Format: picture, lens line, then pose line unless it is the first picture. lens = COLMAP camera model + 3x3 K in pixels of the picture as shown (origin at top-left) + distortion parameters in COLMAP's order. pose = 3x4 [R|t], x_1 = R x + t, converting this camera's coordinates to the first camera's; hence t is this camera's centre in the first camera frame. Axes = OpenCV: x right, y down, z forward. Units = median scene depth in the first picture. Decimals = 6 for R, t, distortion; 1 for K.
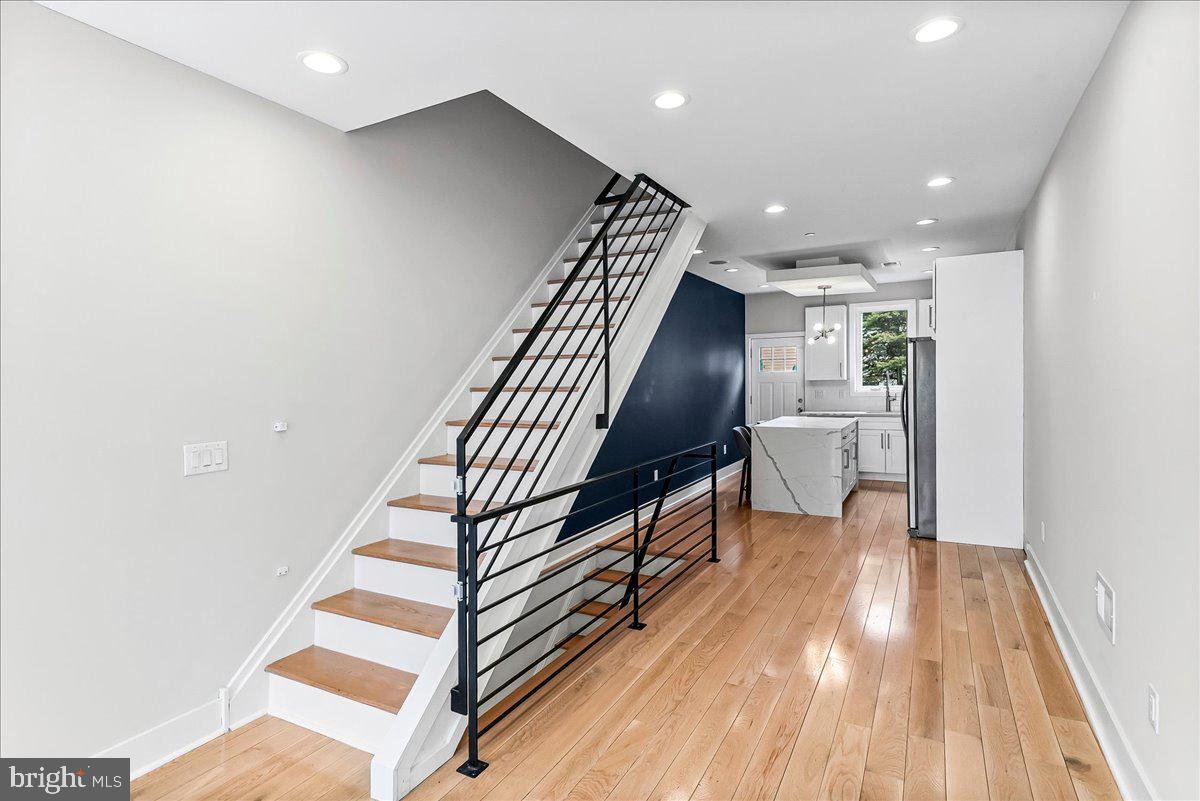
lens RADIAL K [[606.3, 0, 600.0], [0, 606.3, 400.5], [0, 0, 1]] dist [0.024827, -0.000163]
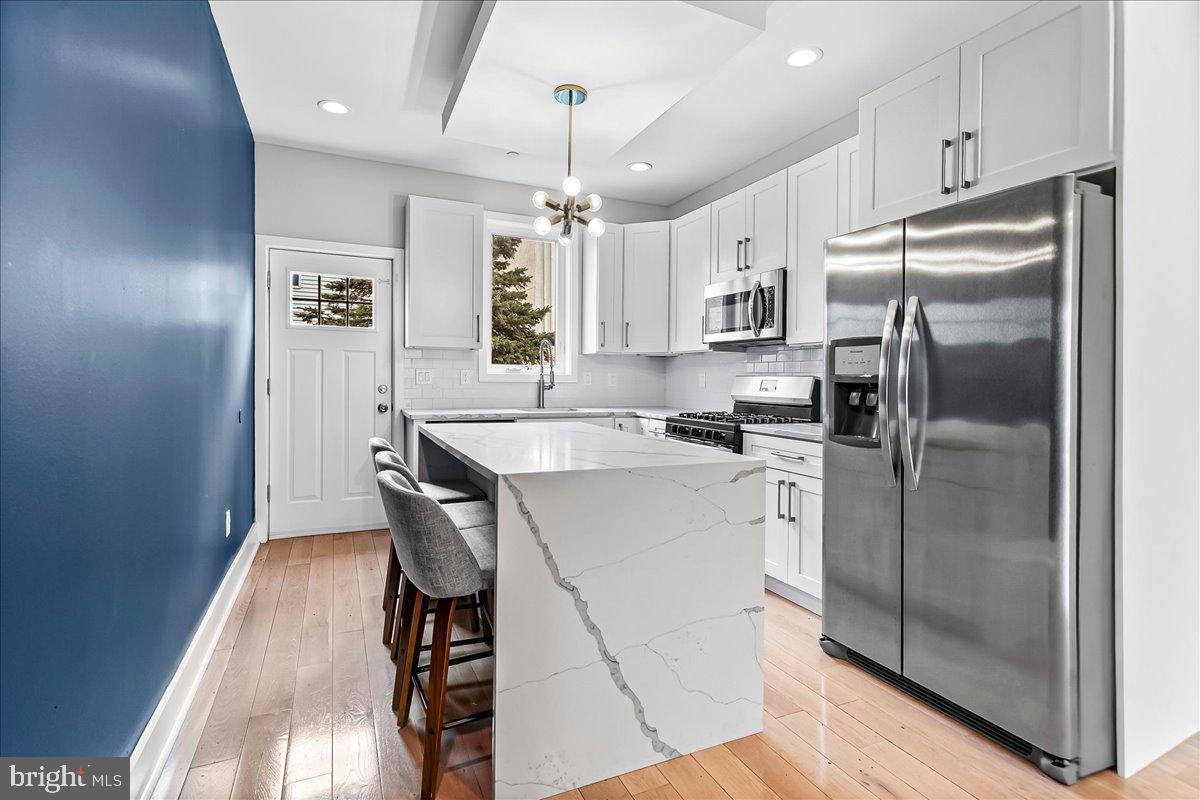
lens RADIAL K [[576.9, 0, 602.1], [0, 576.9, 381.0], [0, 0, 1]] dist [-0.001112, -0.000033]
pose [[0.590859, 0.020821, 0.806506, 0.089002], [0.006175, 0.999521, -0.030327, 0.013280], [-0.806751, 0.022899, 0.590447, 0.858917]]
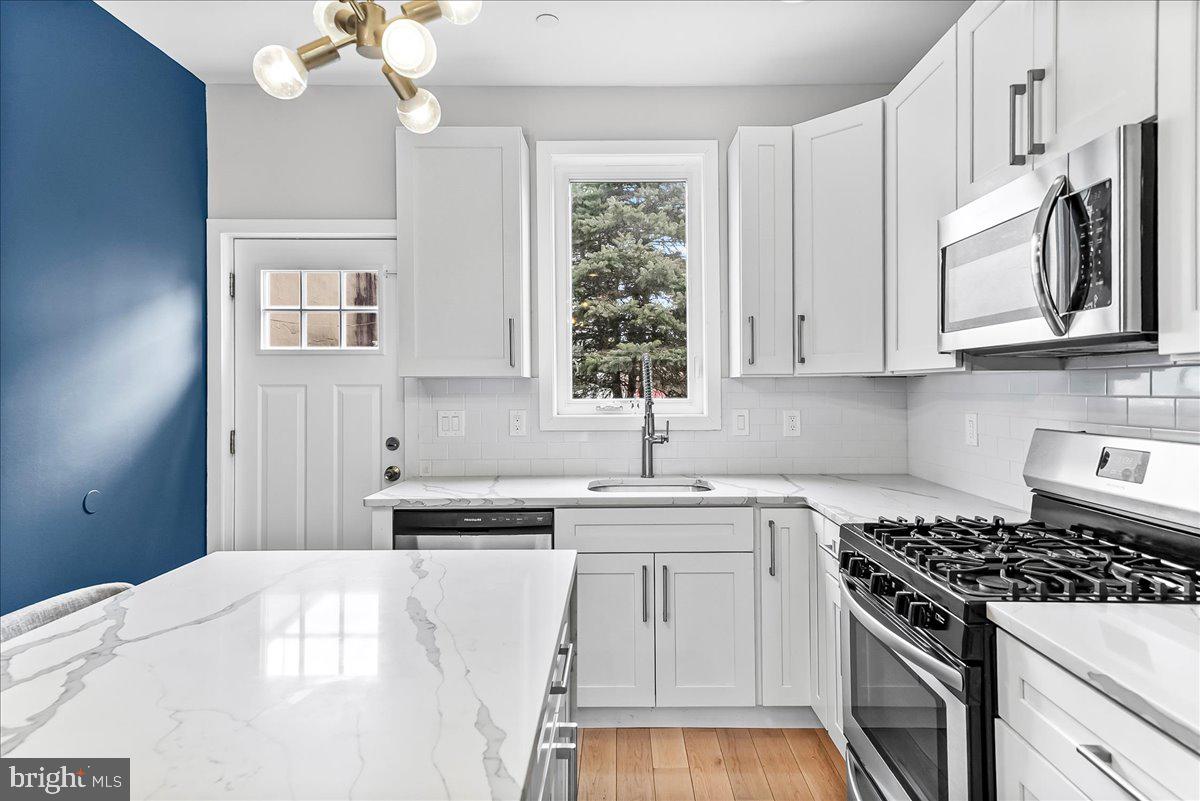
lens RADIAL K [[692.1, 0, 615.1], [0, 692.1, 378.2], [0, 0, 1]] dist [0.035395, 0.000161]
pose [[0.877483, 0.019516, 0.479211, 0.381954], [0.007556, 0.998485, -0.054500, -0.019183], [-0.479548, 0.051444, 0.876006, 0.931237]]
